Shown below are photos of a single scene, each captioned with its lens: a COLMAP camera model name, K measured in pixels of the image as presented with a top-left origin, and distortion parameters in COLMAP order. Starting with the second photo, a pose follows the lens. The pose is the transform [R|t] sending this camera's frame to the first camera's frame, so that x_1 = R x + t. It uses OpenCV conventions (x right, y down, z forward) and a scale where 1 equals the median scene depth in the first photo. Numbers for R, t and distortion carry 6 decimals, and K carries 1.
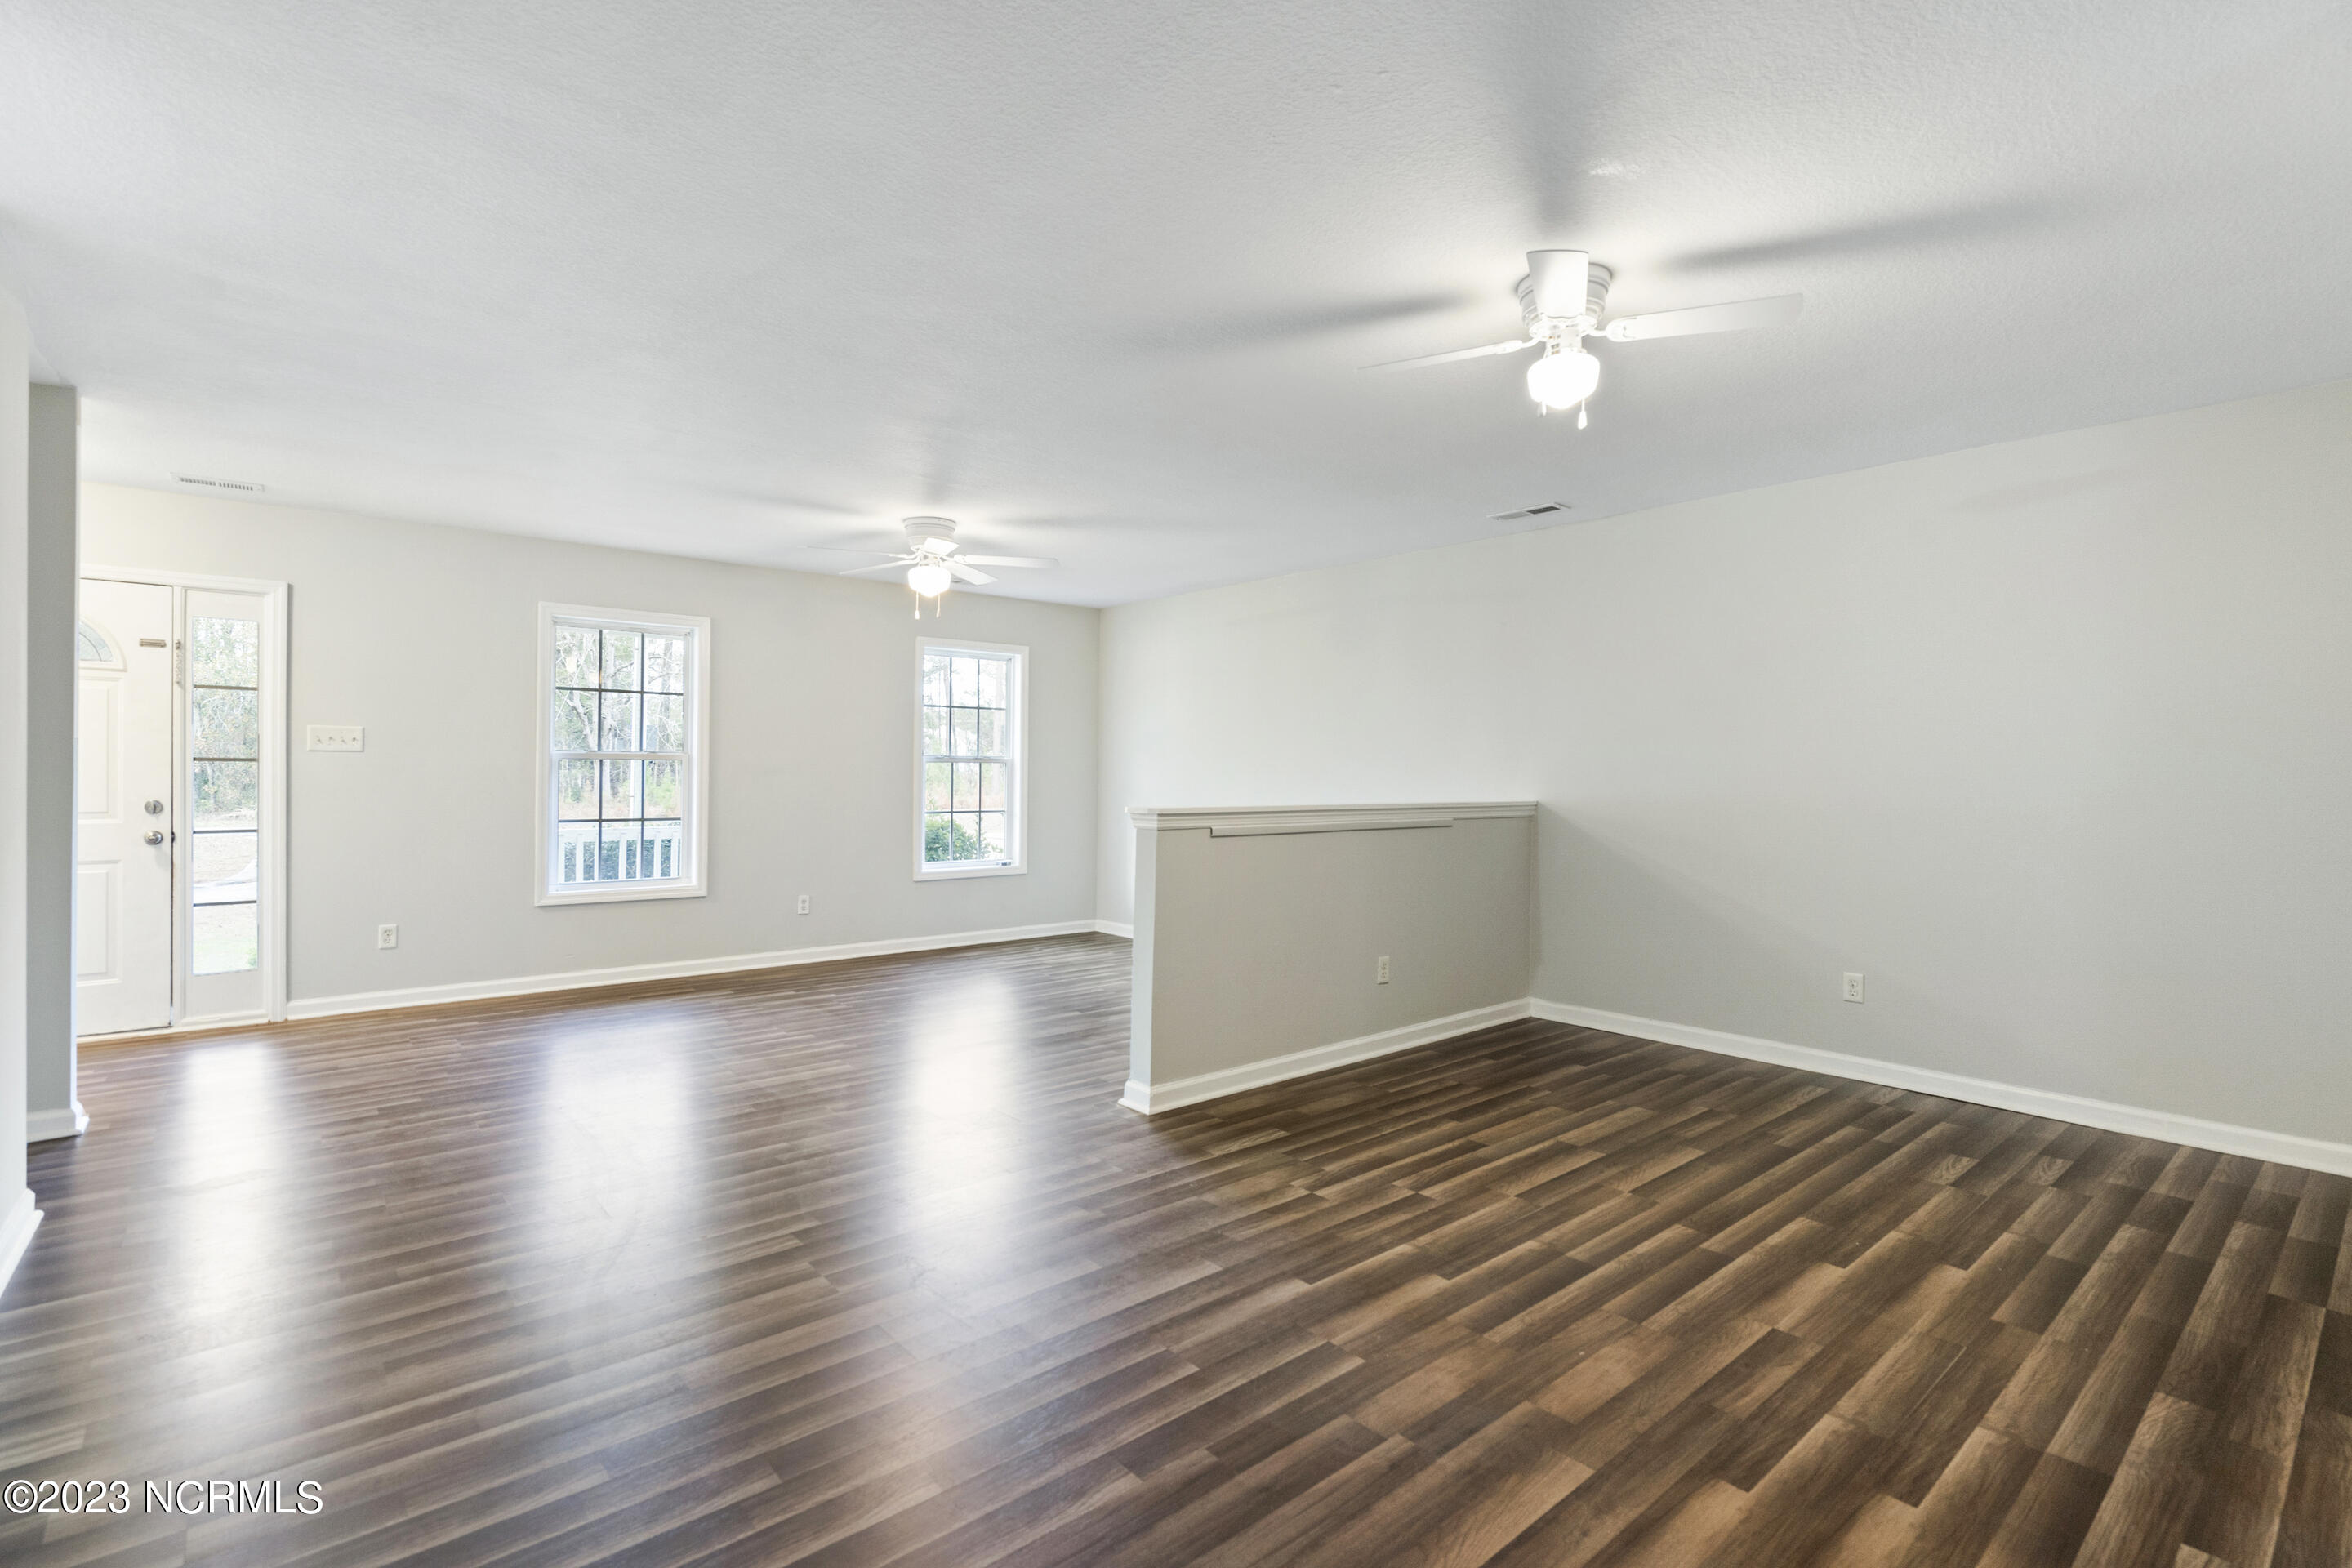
lens RADIAL K [[1077.8, 0, 1172.0], [0, 1077.8, 778.8], [0, 0, 1]] dist [-0.004636, 0.002297]
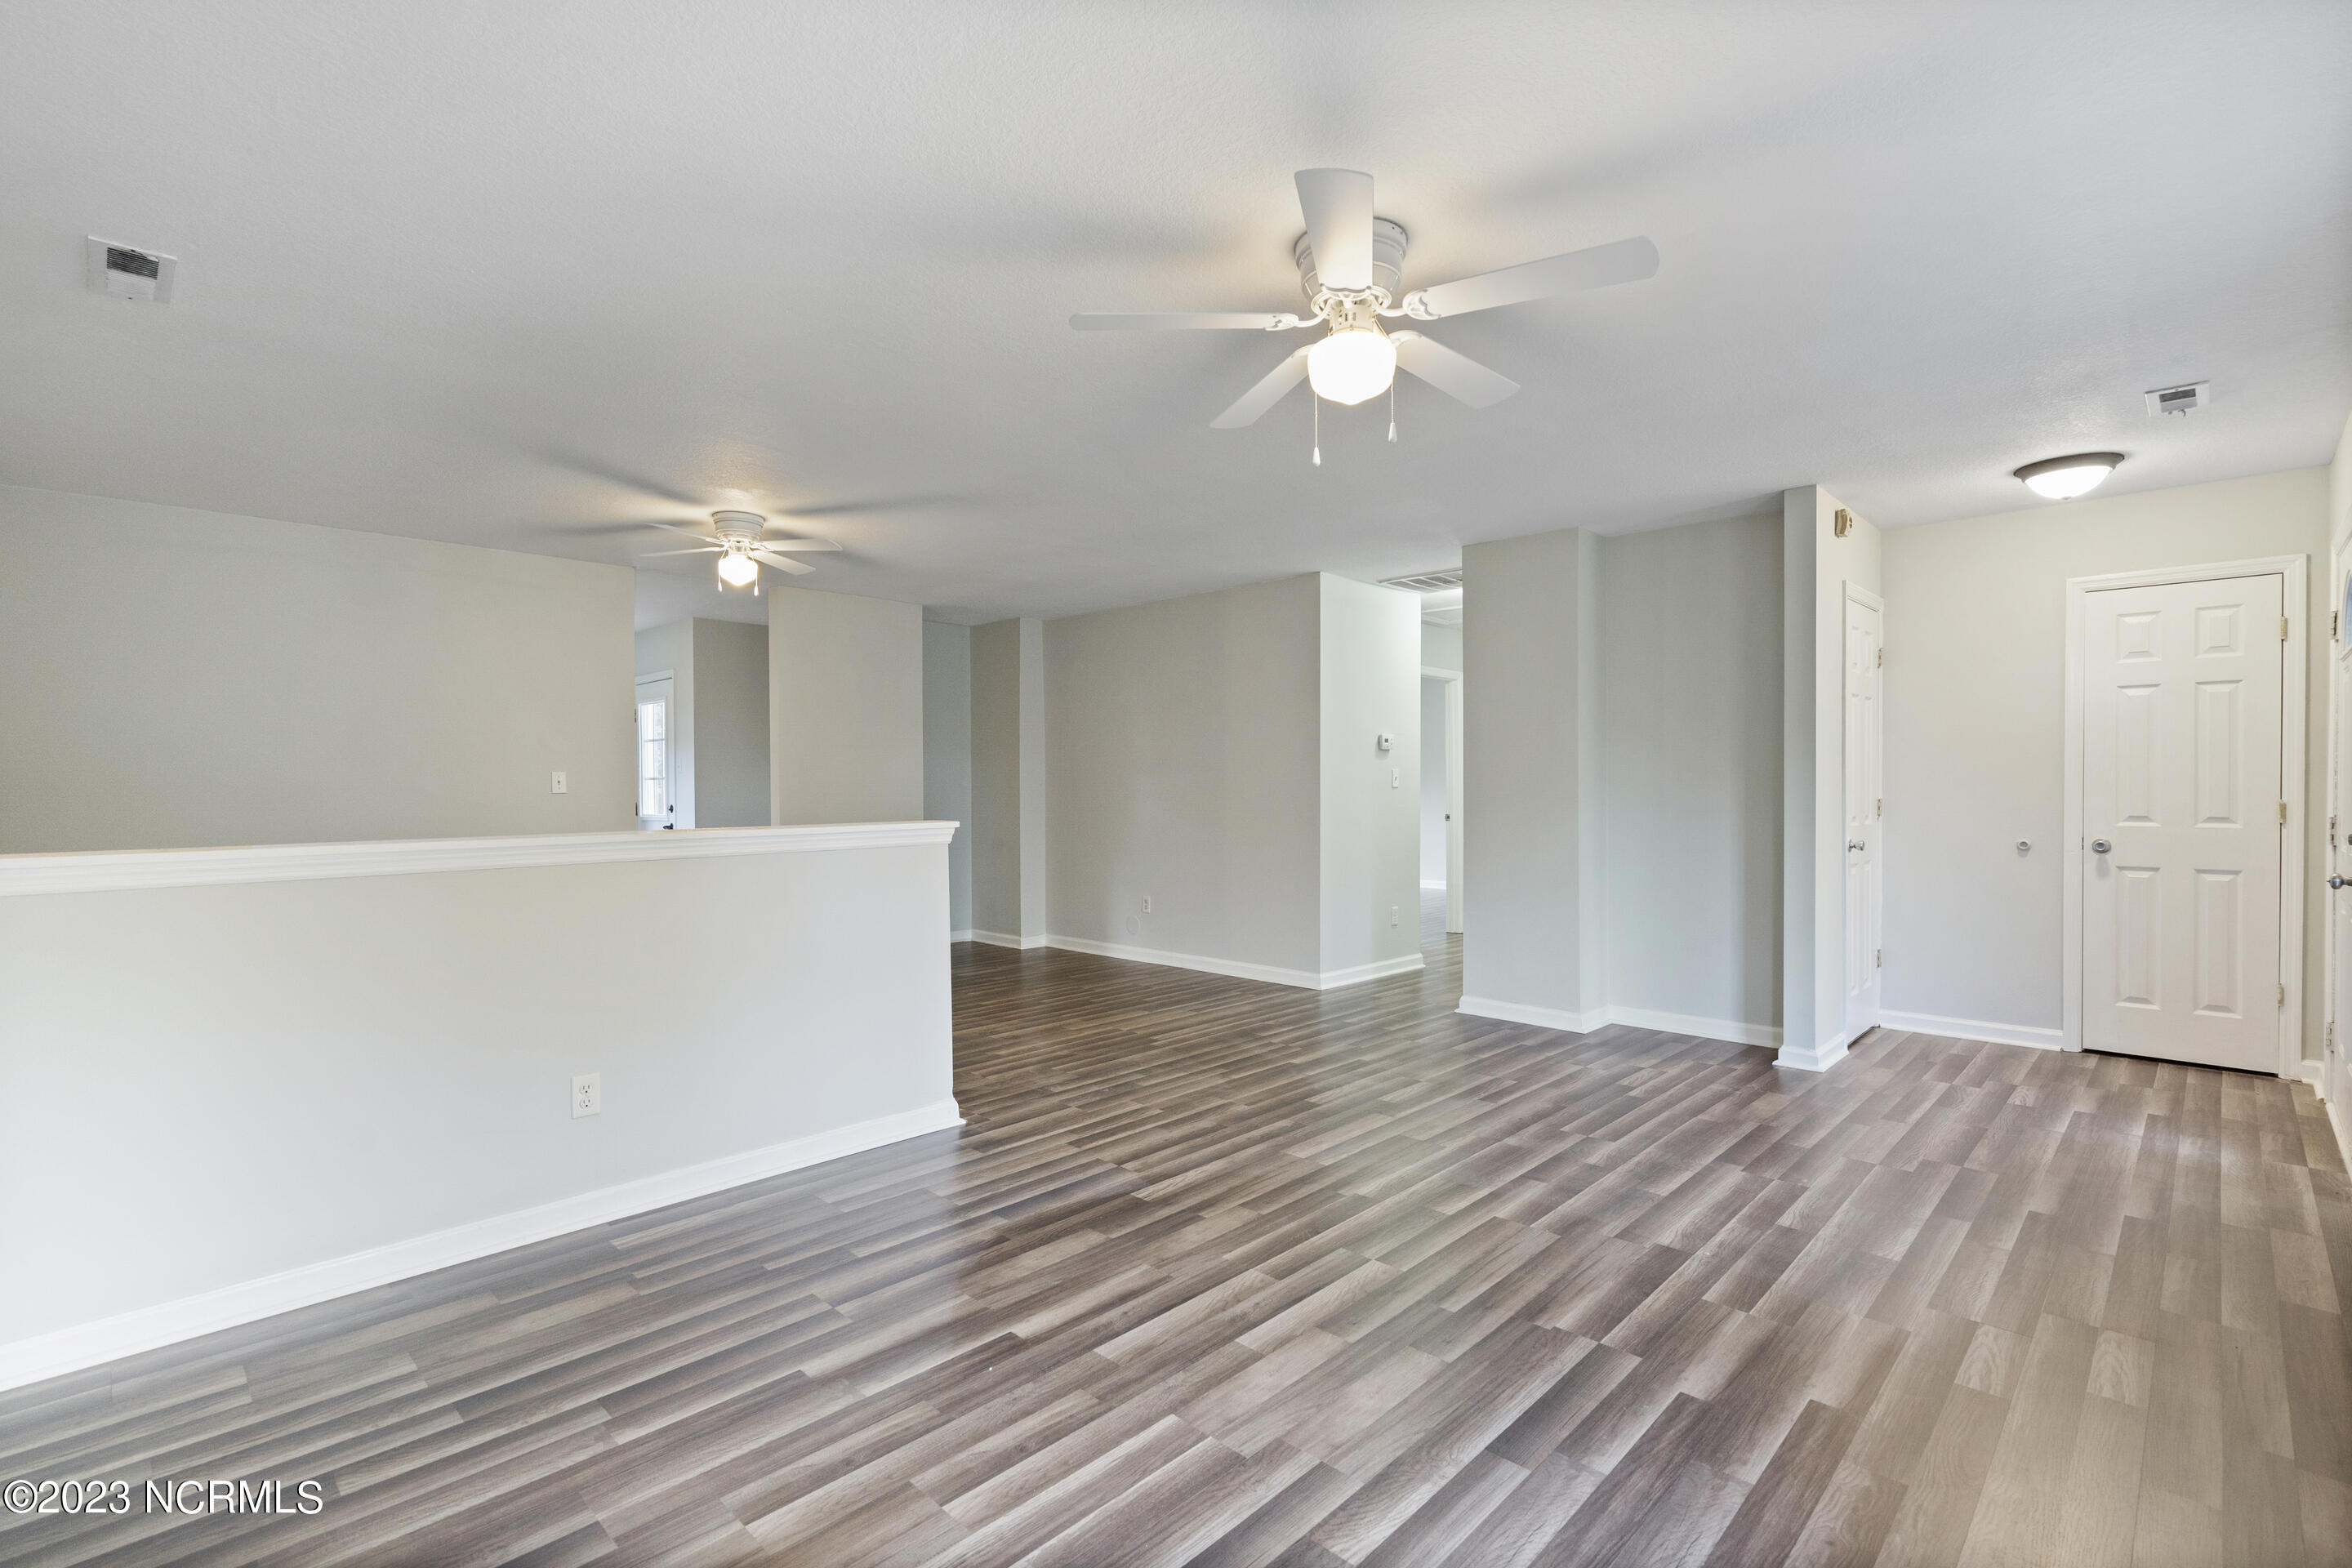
lens RADIAL K [[1077.8, 0, 1168.6], [0, 1077.8, 779.2], [0, 0, 1]] dist [-0.004636, 0.002297]
pose [[-0.995931, -0.001420, -0.090102, -0.195030], [-0.001429, 0.999999, 0.000041, -0.017963], [0.090102, 0.000169, -0.995933, 2.684793]]
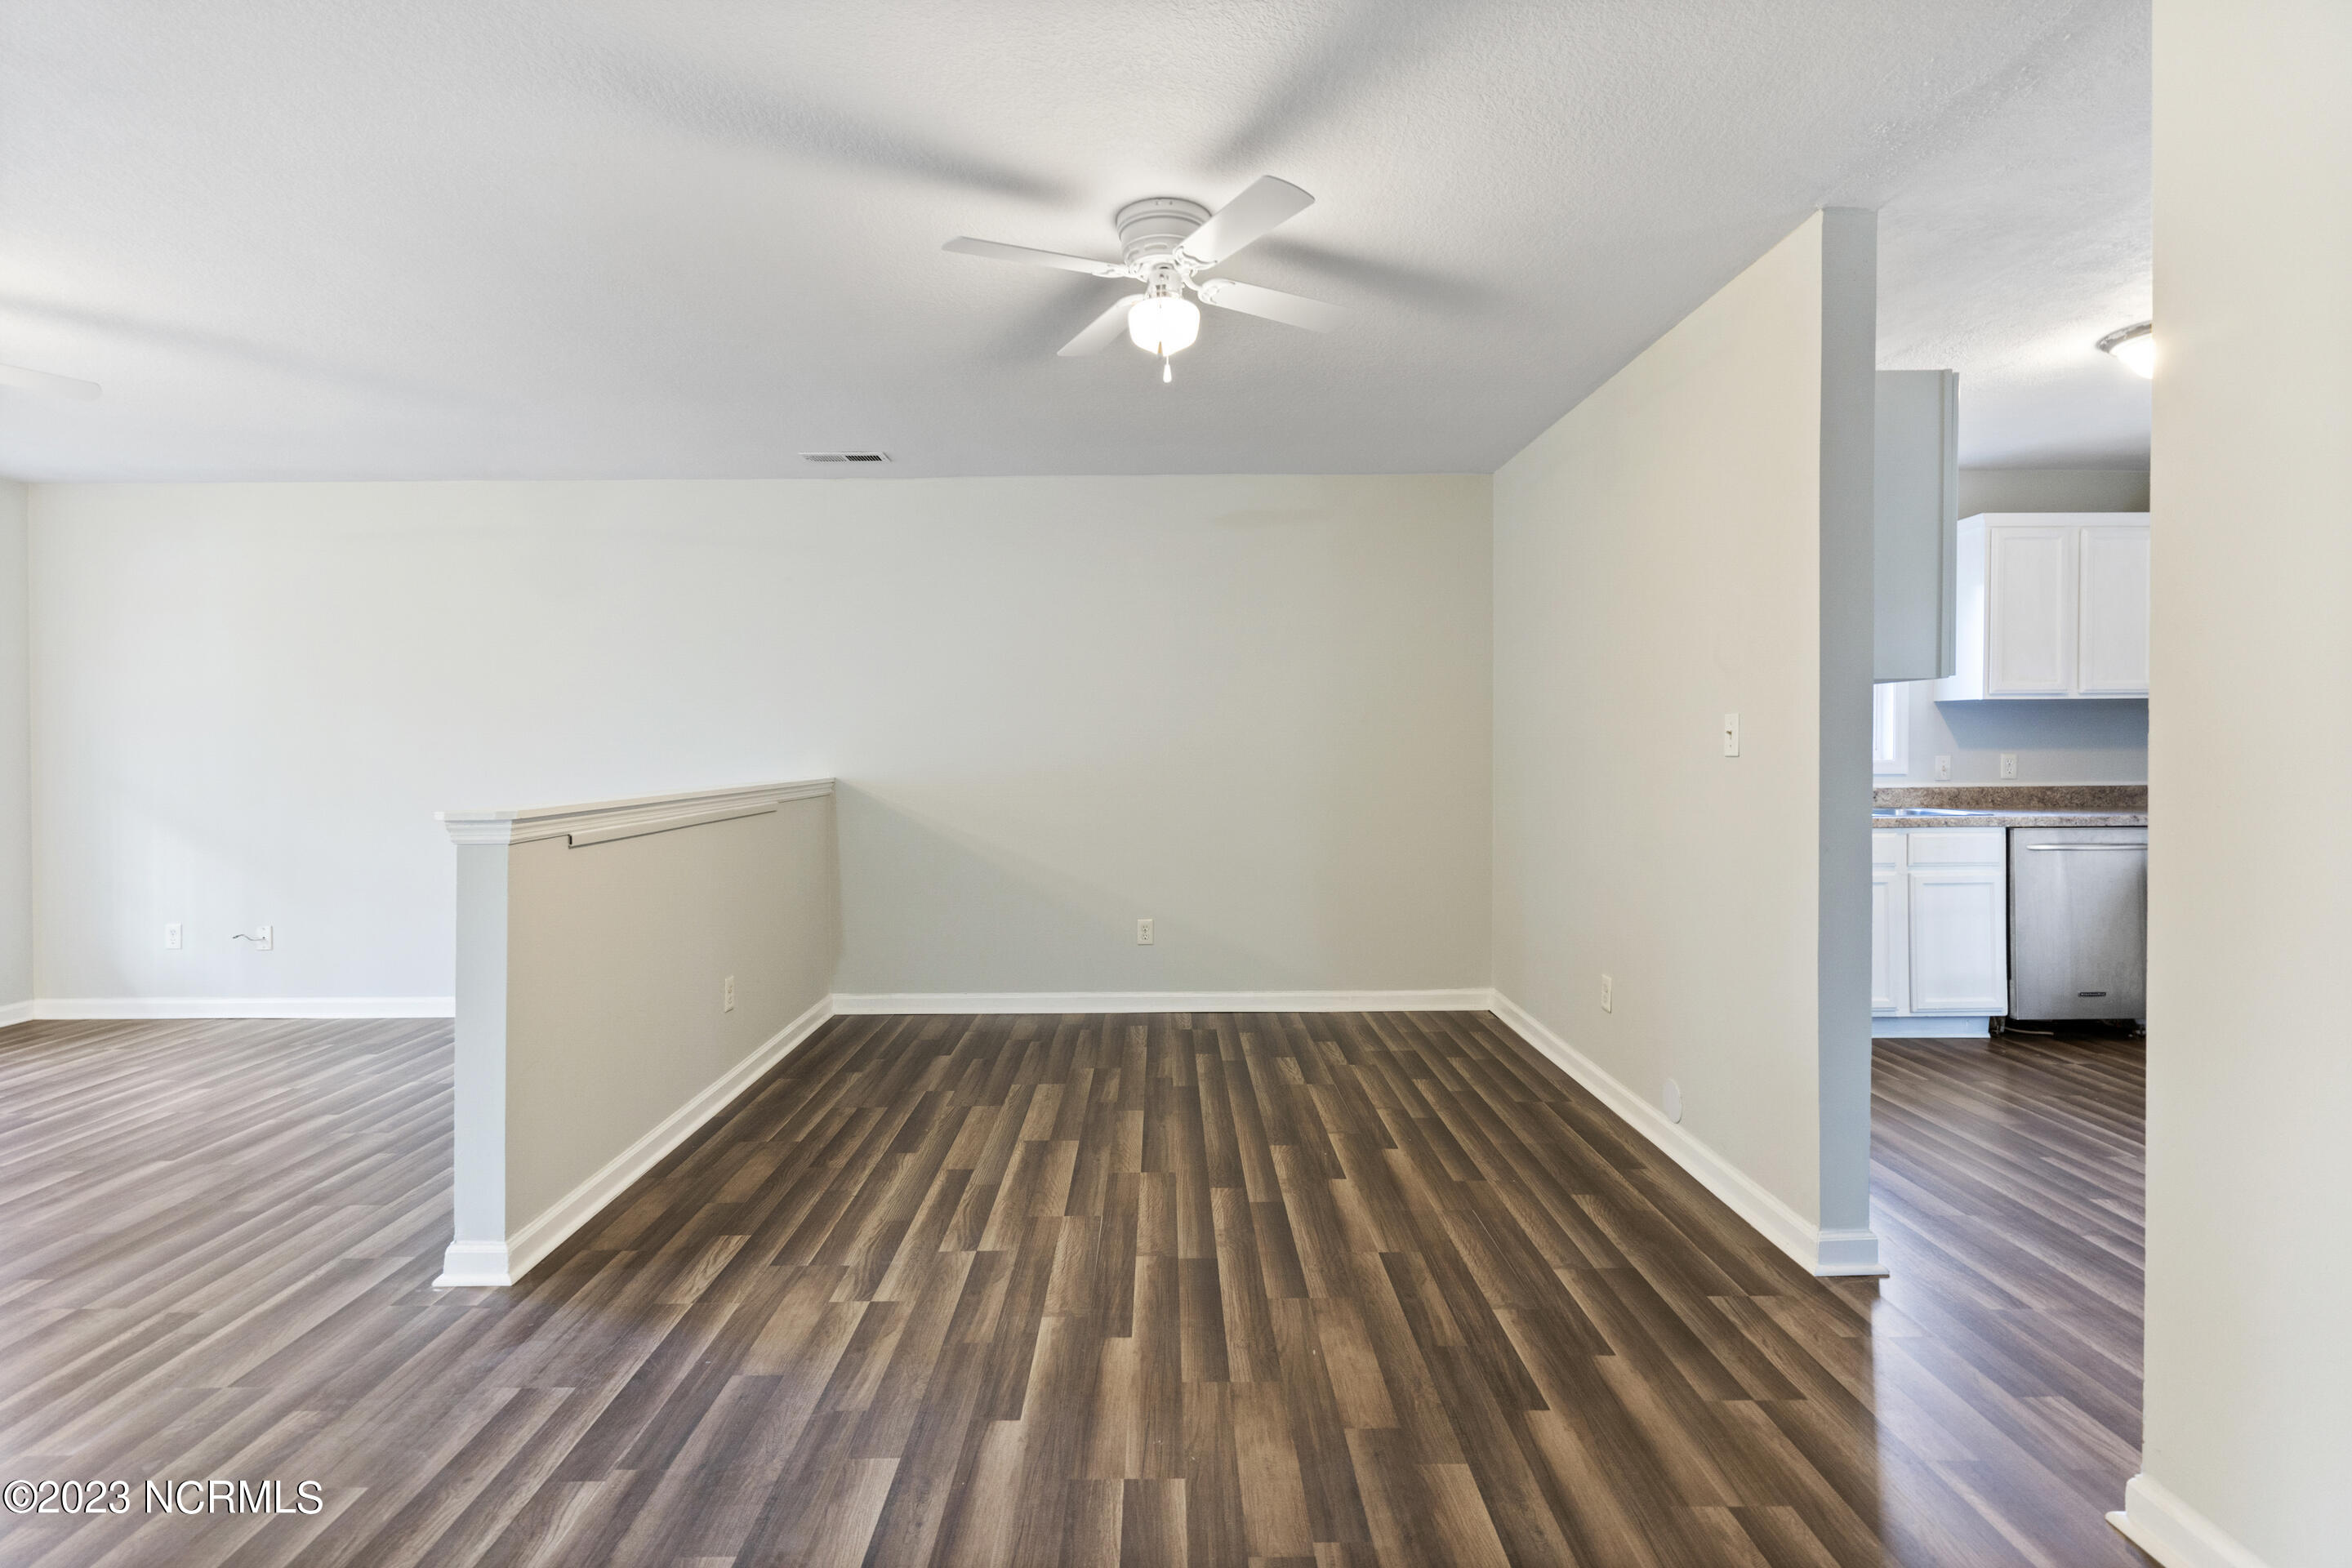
lens RADIAL K [[1077.8, 0, 1164.2], [0, 1077.8, 761.4], [0, 0, 1]] dist [-0.004636, 0.002297]
pose [[0.645108, -0.023150, 0.763741, -0.329404], [0.014104, 0.999731, 0.018390, -0.011407], [-0.763962, -0.001091, 0.645261, 0.368533]]
